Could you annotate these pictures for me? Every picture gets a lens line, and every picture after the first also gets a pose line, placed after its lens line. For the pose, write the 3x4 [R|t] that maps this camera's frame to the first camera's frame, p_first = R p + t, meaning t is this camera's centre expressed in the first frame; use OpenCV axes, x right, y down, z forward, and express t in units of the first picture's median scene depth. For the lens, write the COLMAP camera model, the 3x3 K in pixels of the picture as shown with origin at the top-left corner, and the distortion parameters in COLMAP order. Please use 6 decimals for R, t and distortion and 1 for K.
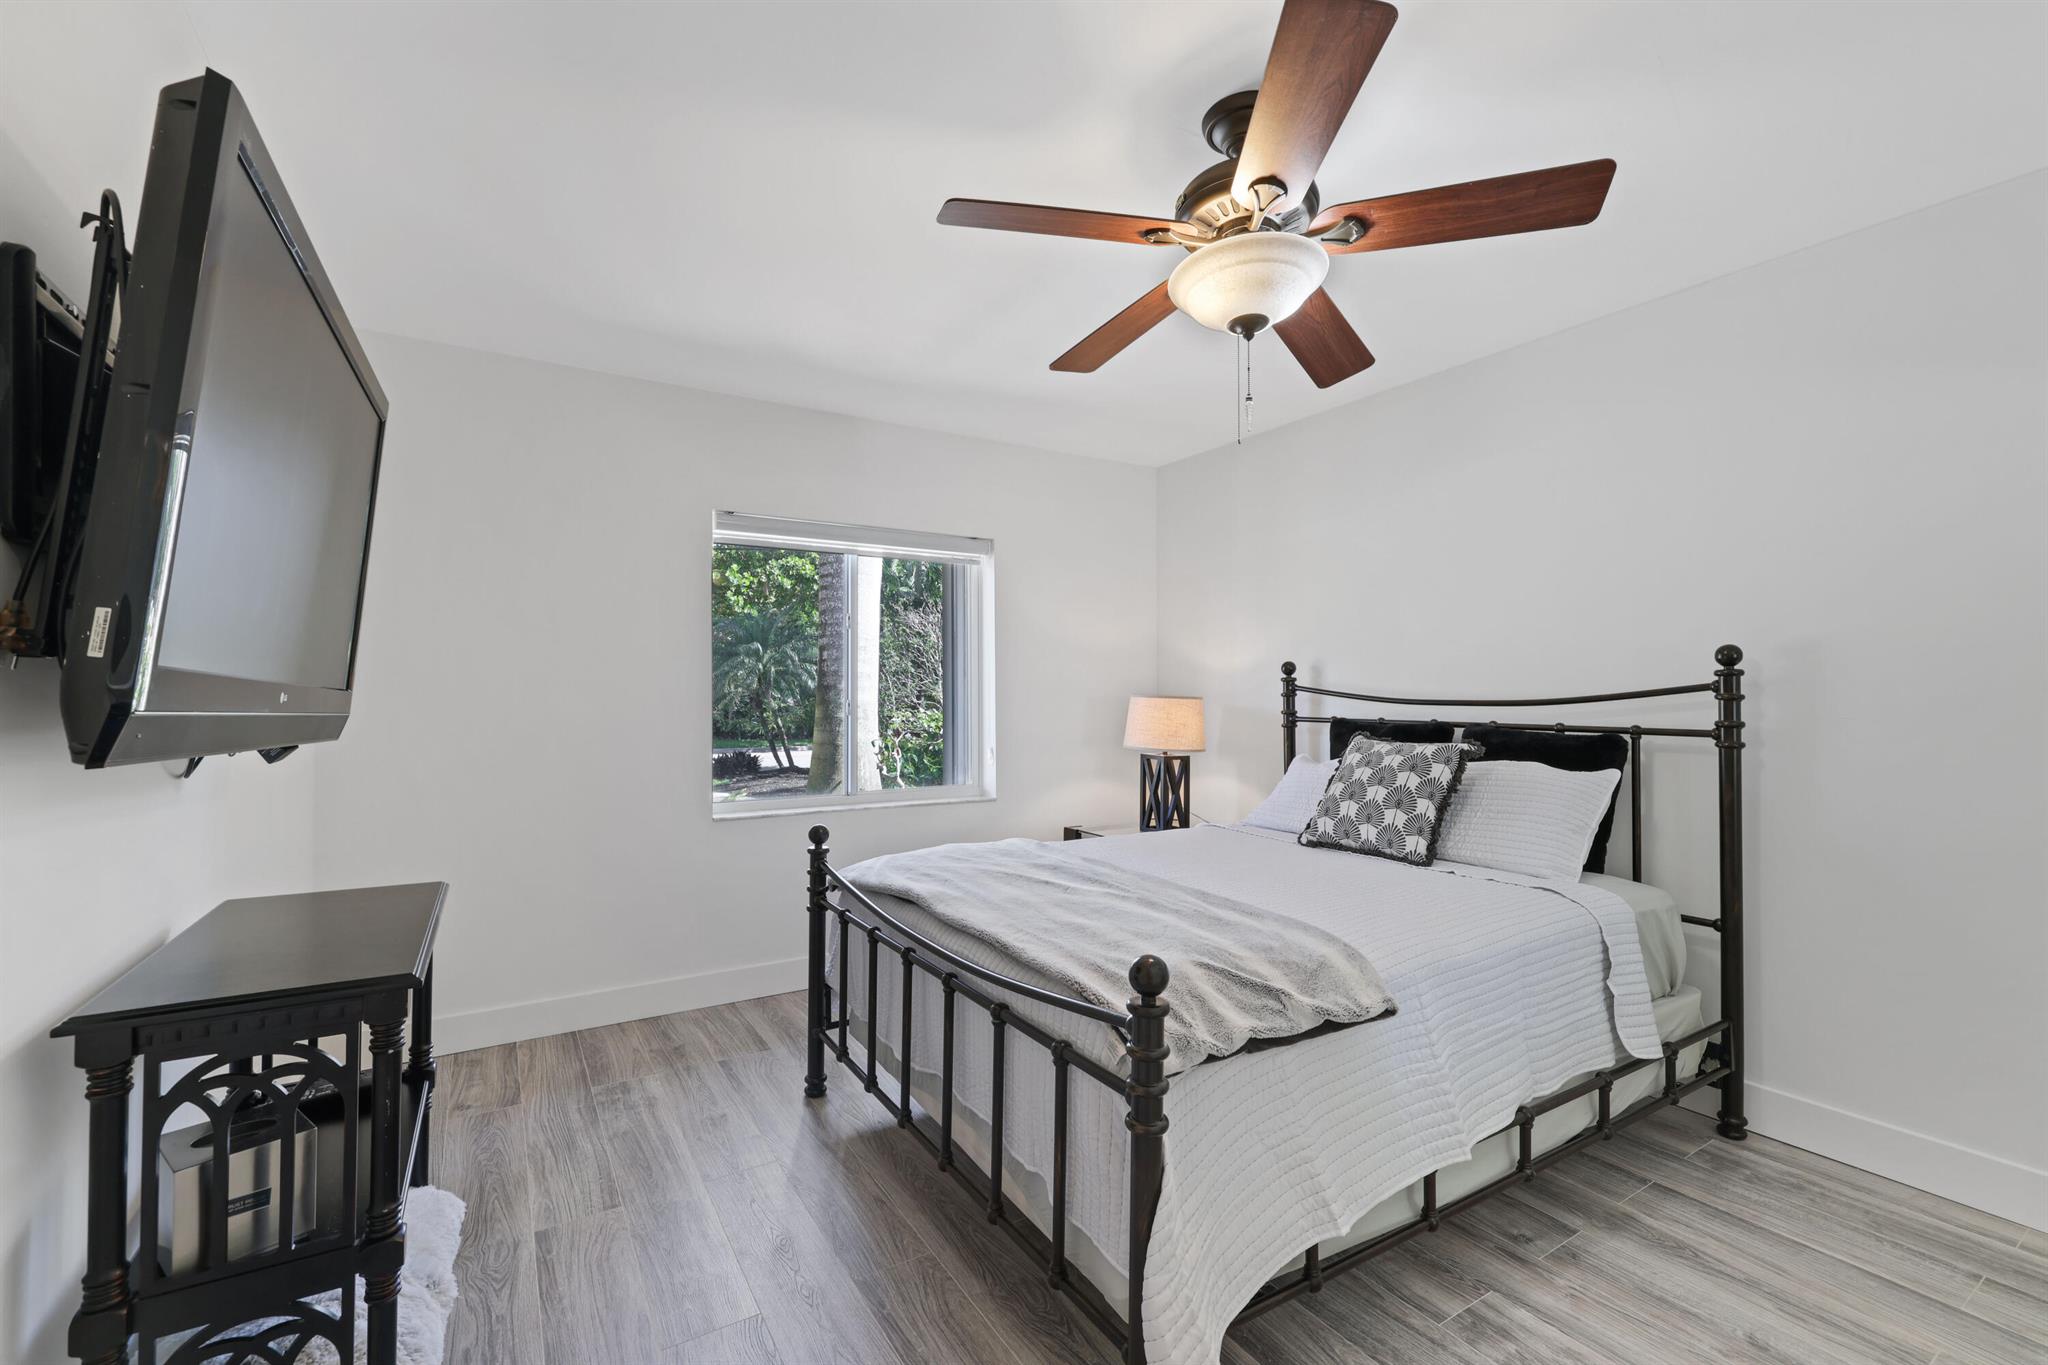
lens RADIAL K [[884.8, 0, 1045.2], [0, 884.8, 683.7], [0, 0, 1]] dist [0.001975, 0.000264]
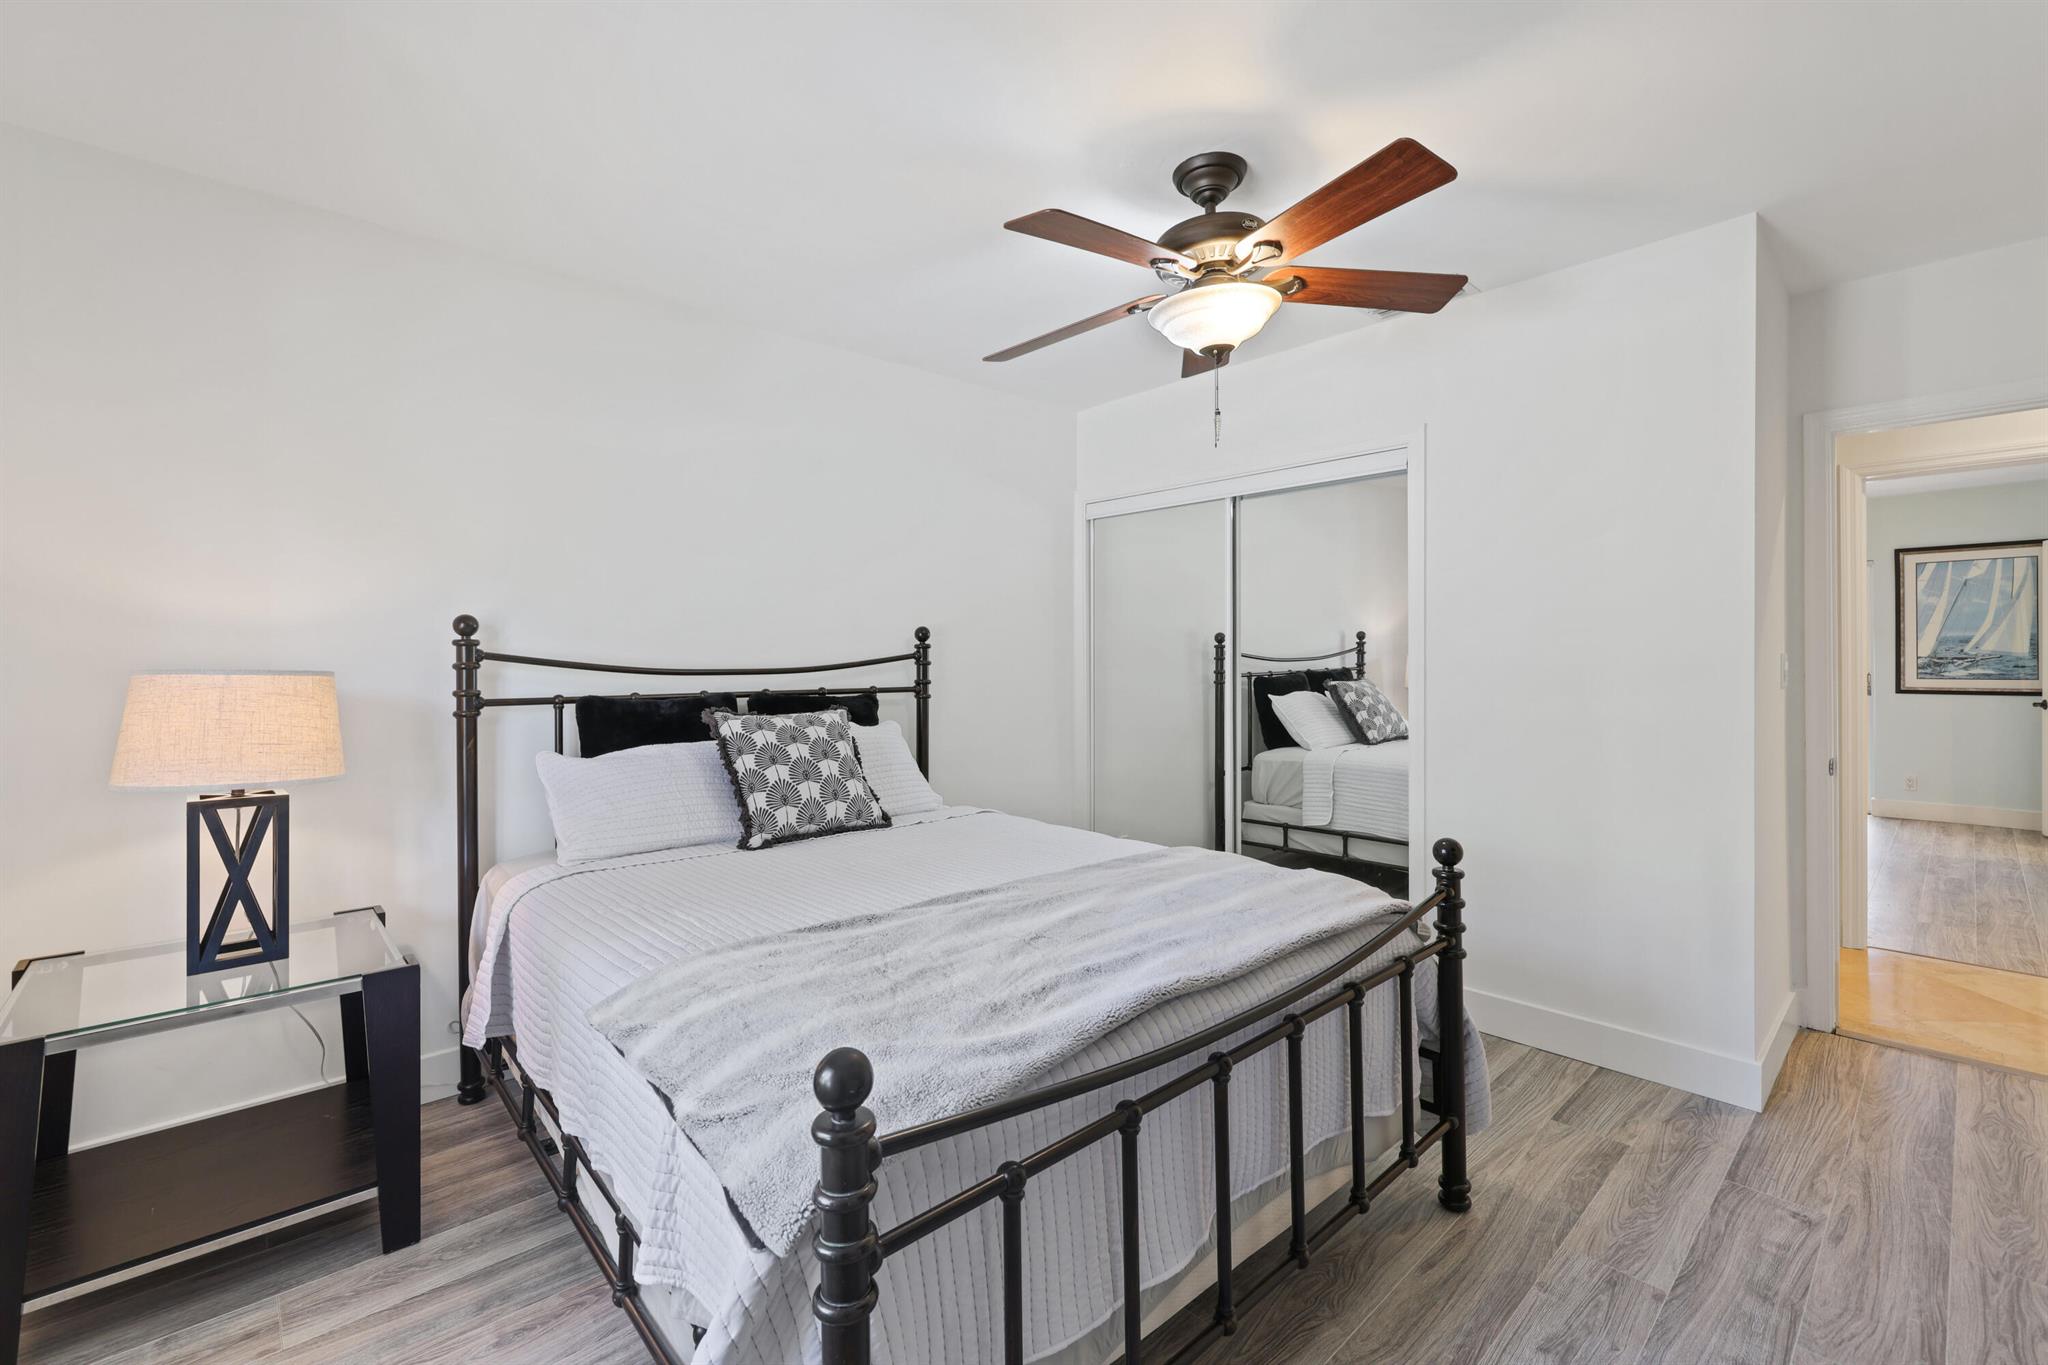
lens RADIAL K [[884.8, 0, 1033.4], [0, 884.8, 673.4], [0, 0, 1]] dist [0.001975, 0.000264]
pose [[-0.188651, -0.014906, 0.981931, -0.592850], [-0.004044, 0.999888, 0.014401, 0.009041], [-0.982036, -0.001254, -0.188690, 0.971233]]
